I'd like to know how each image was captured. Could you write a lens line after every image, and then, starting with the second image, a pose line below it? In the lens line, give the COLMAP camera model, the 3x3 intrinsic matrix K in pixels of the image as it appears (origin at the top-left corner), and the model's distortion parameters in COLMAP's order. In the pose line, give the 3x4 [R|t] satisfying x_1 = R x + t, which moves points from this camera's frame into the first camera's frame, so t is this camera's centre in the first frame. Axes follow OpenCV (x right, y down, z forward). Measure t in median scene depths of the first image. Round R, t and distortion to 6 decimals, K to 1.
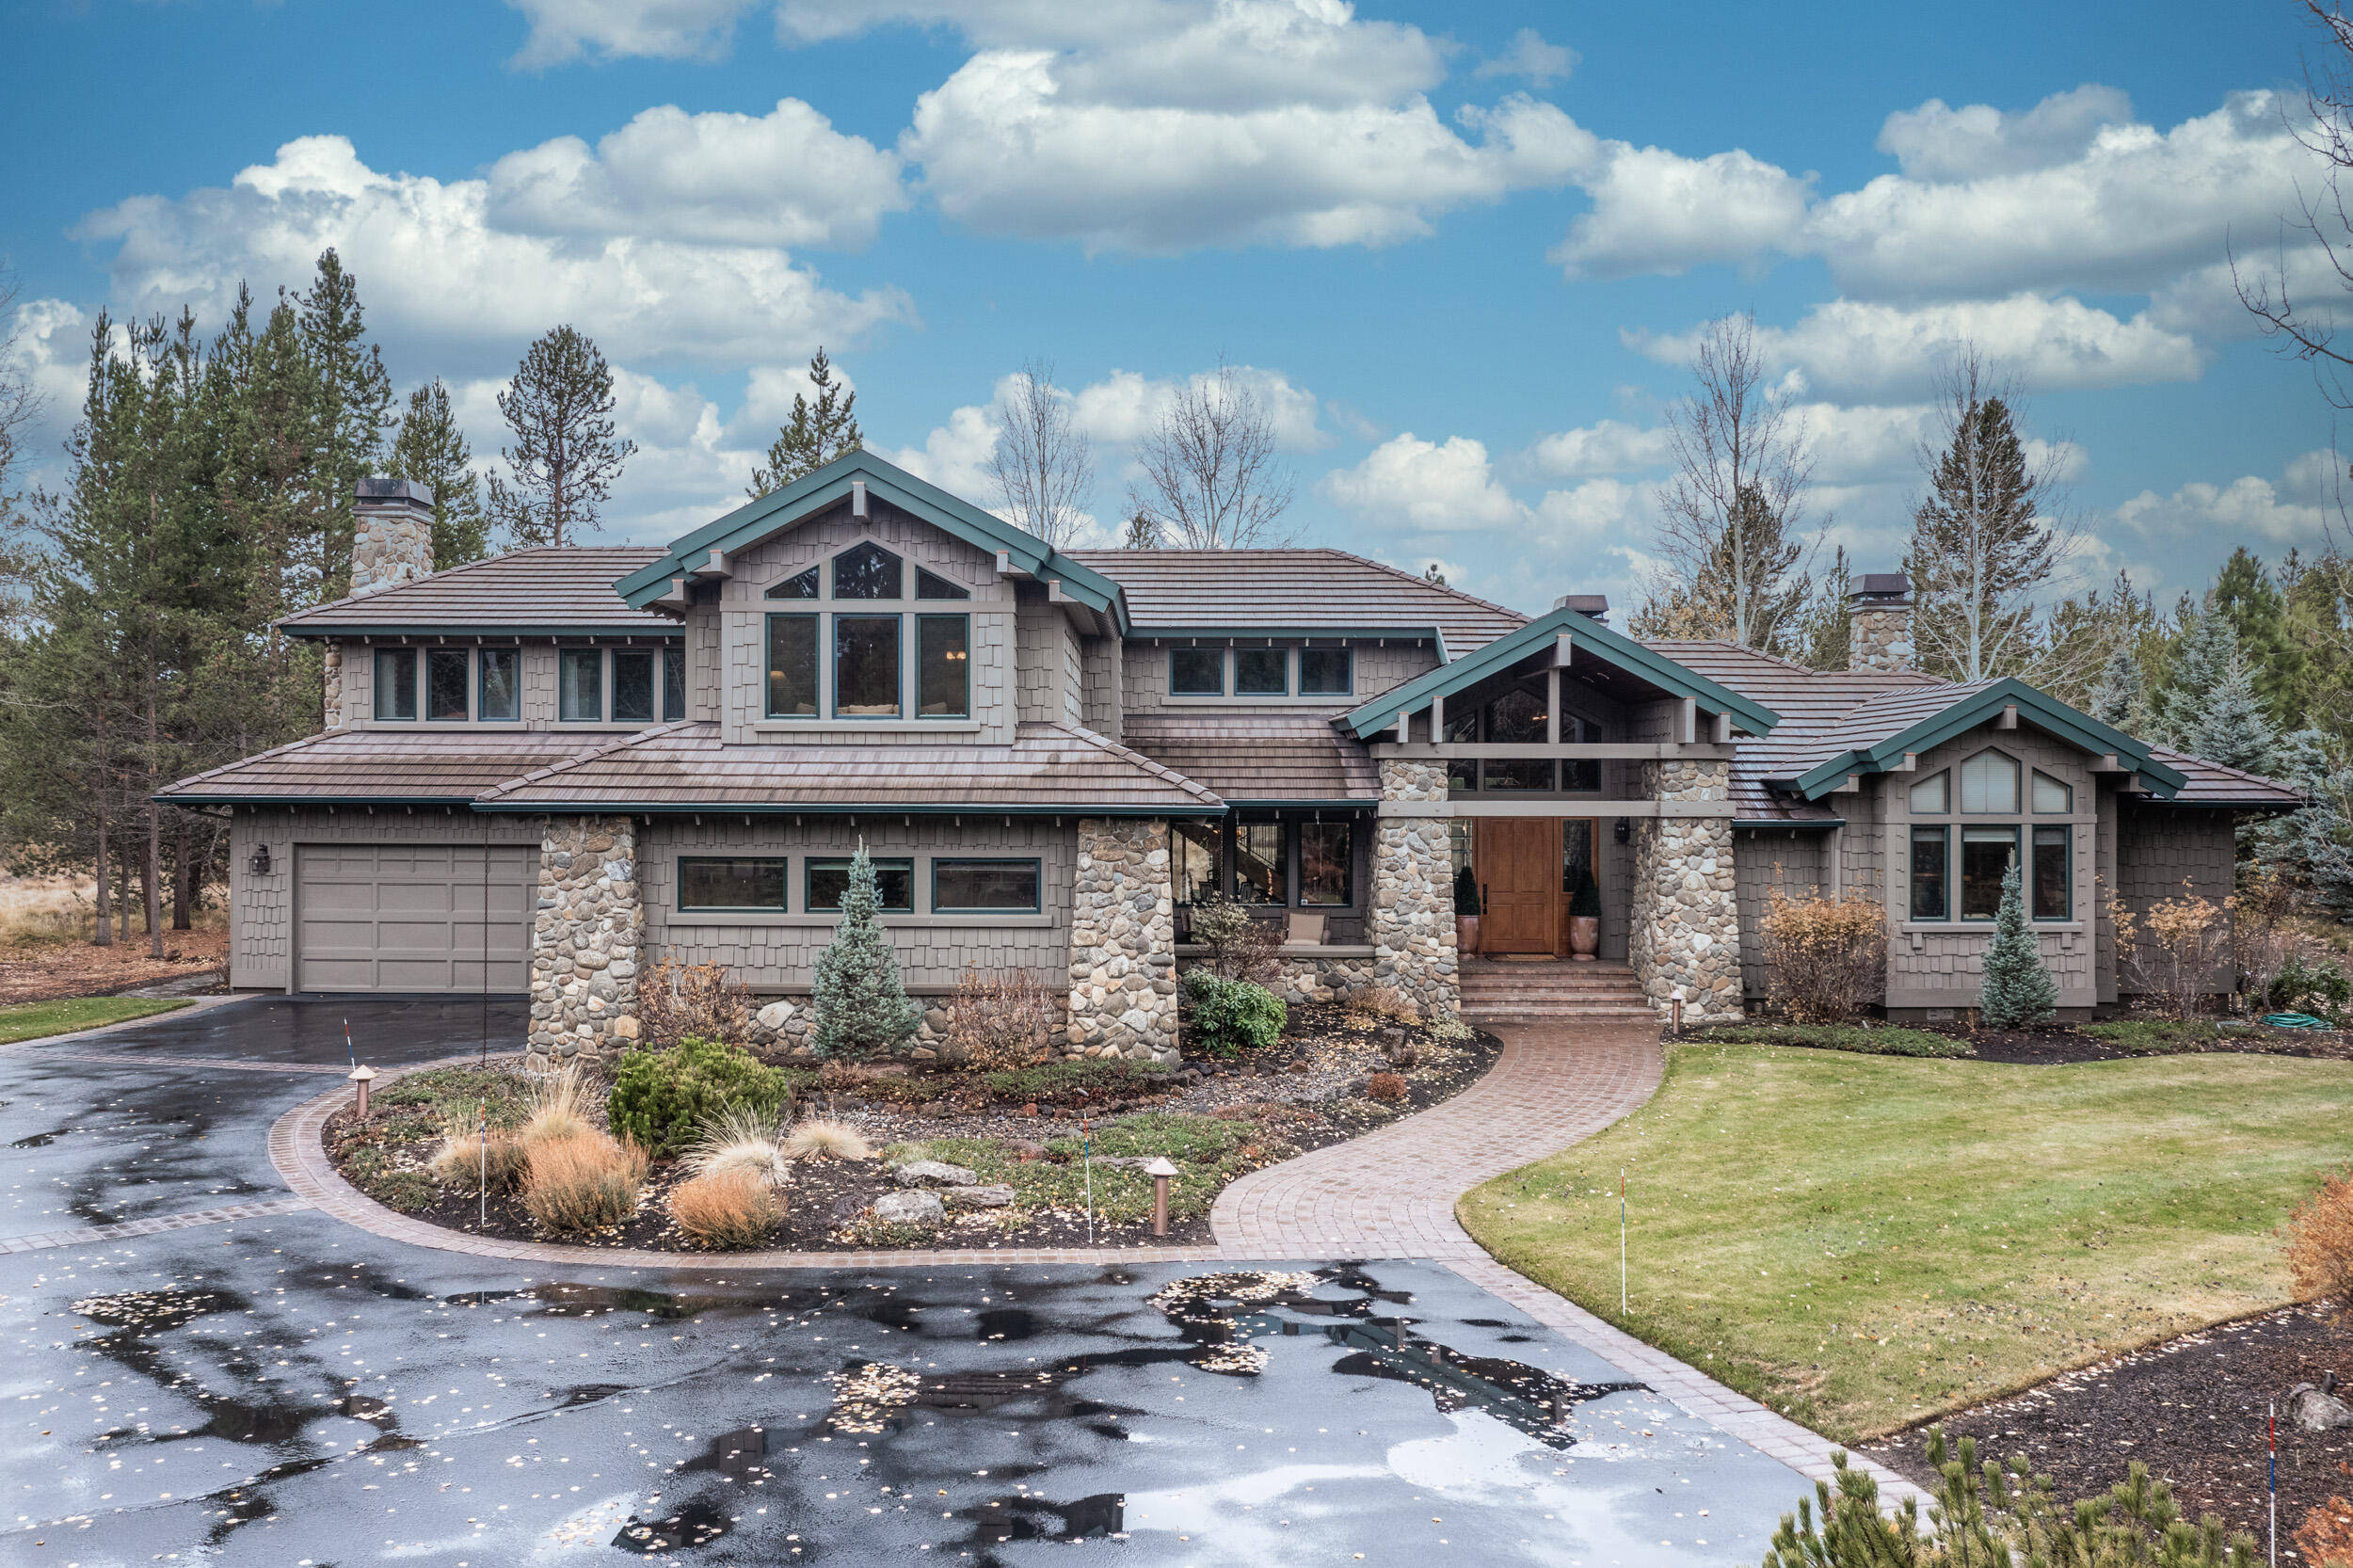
lens RADIAL K [[1969.3, 0, 1176.5], [0, 1969.3, 784.0], [0, 0, 1]] dist [0.011693, -0.003461]
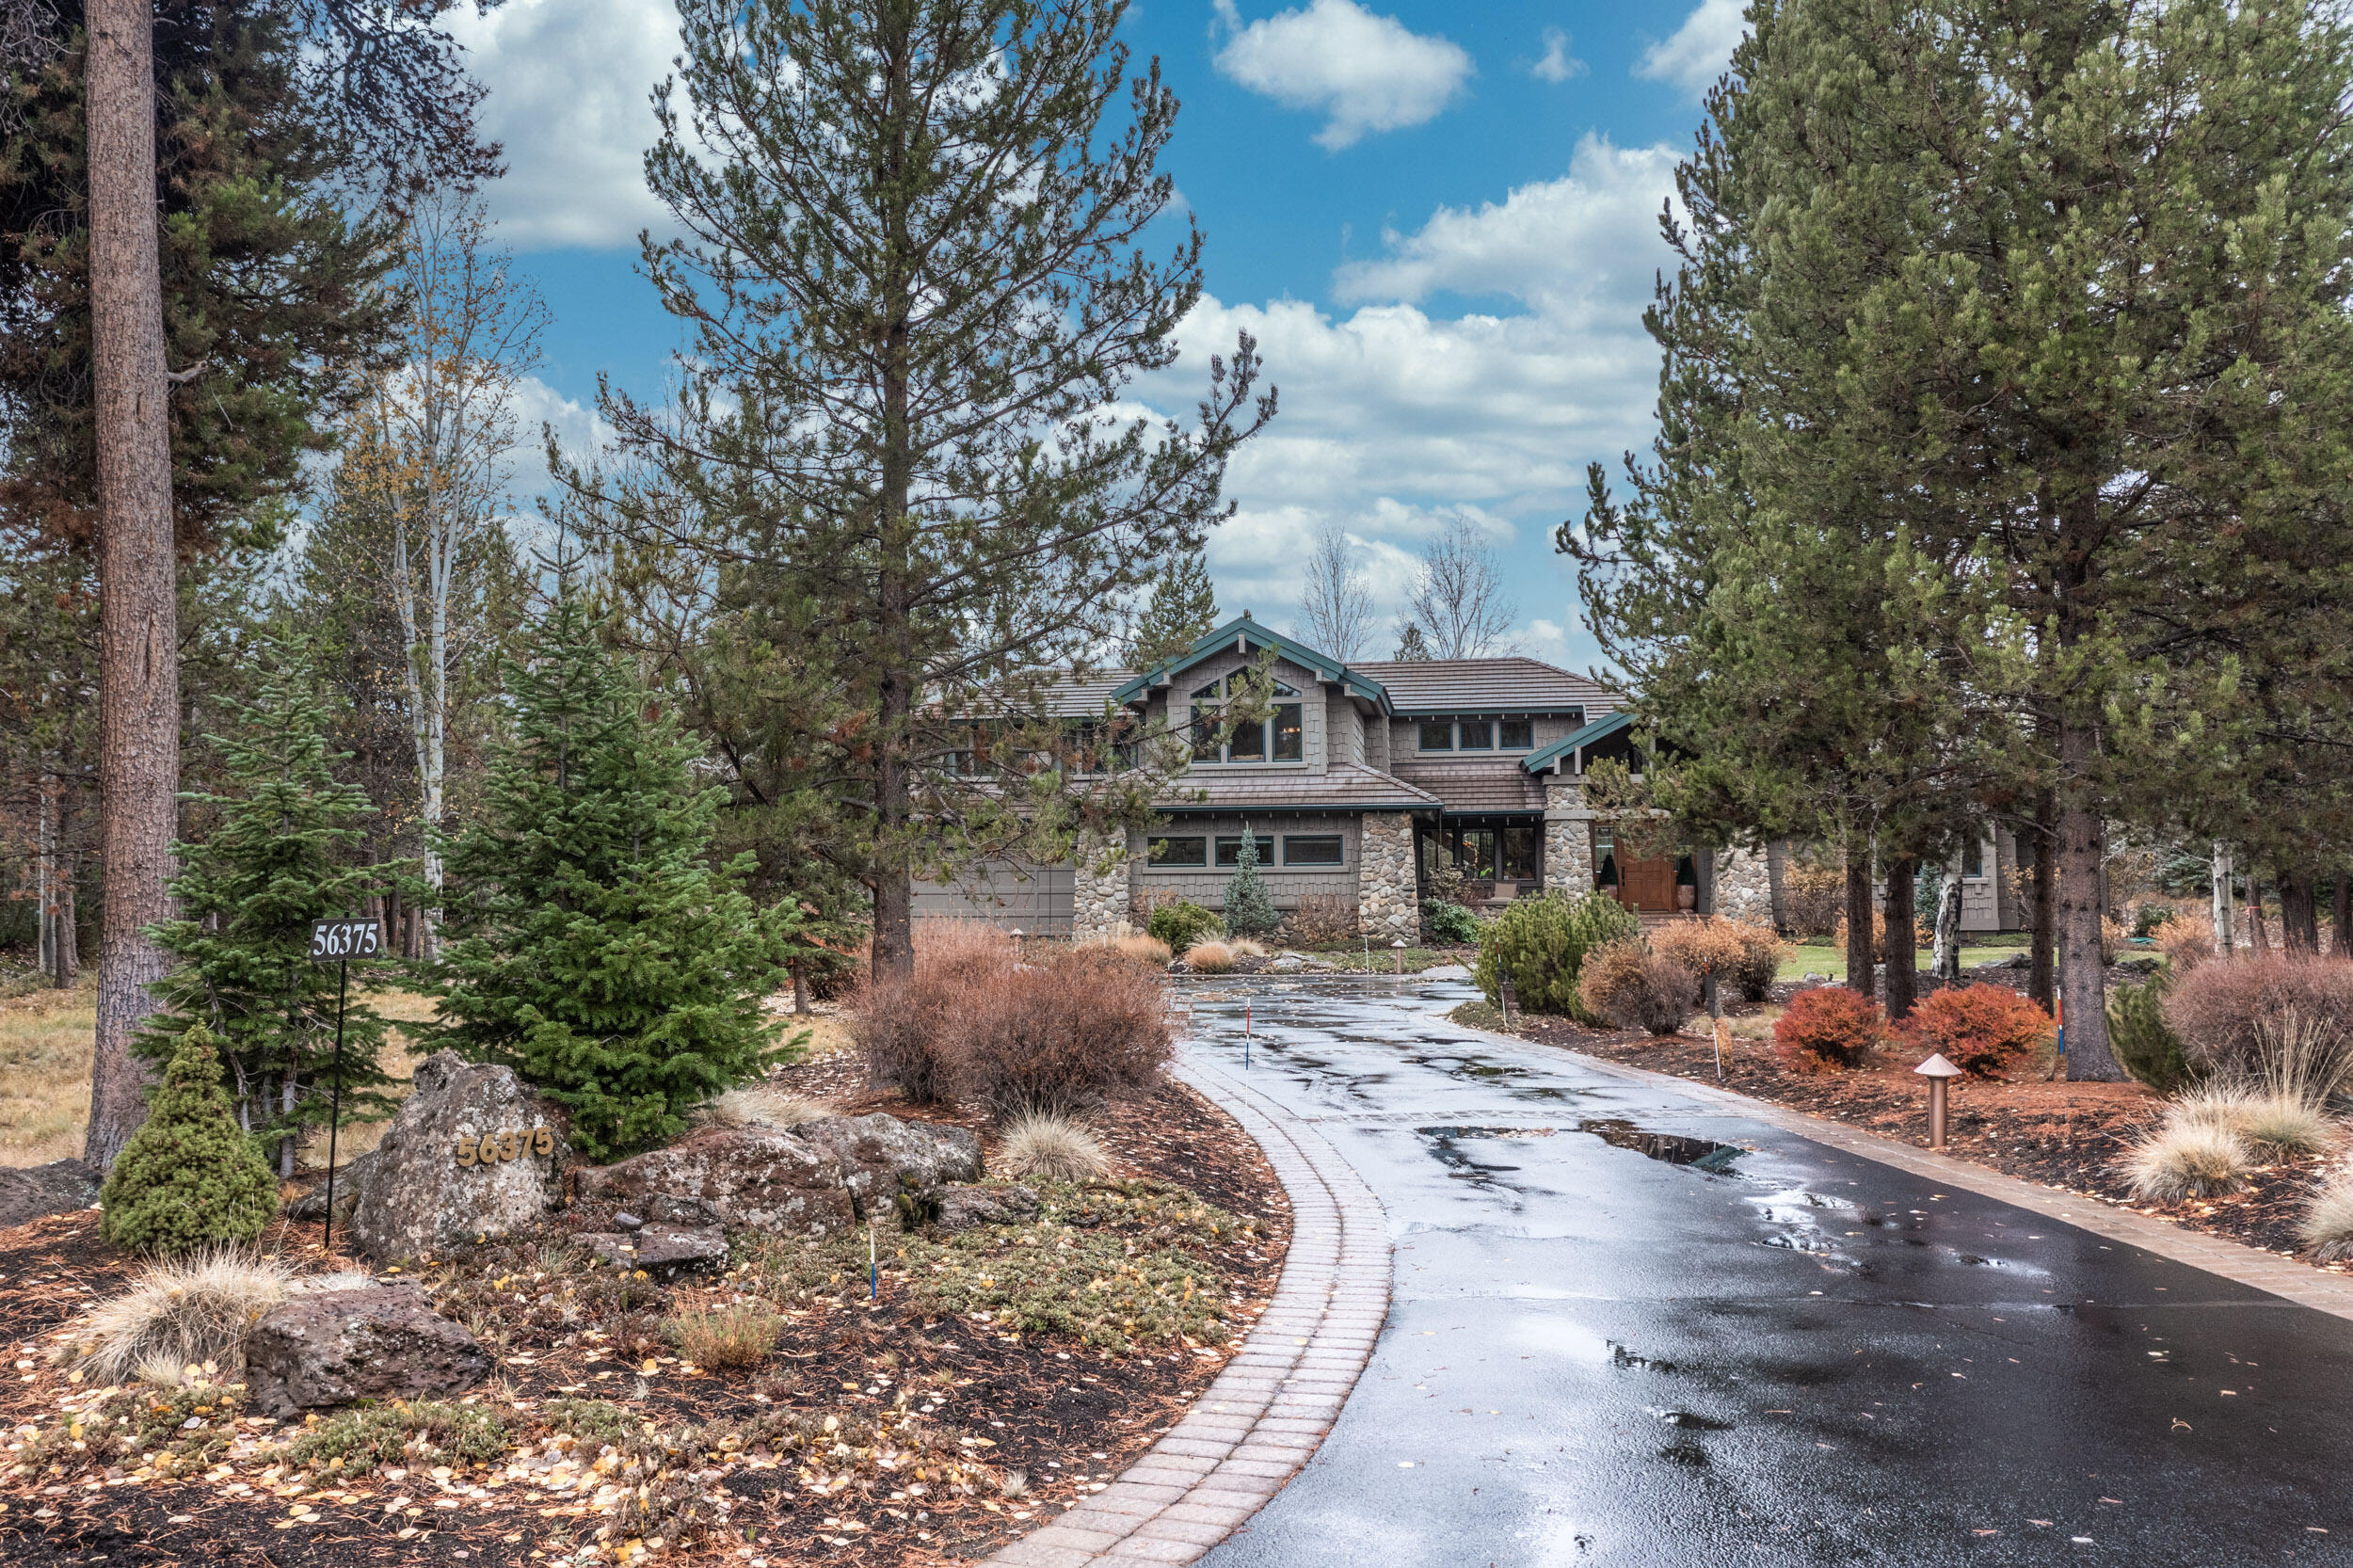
lens RADIAL K [[1969.3, 0, 1176.5], [0, 1969.3, 784.0], [0, 0, 1]] dist [0.011693, -0.003461]
pose [[0.988781, -0.019100, -0.148148, 0.042605], [0.012163, 0.998793, -0.047591, 0.062563], [0.148878, 0.045255, 0.987819, -0.698304]]
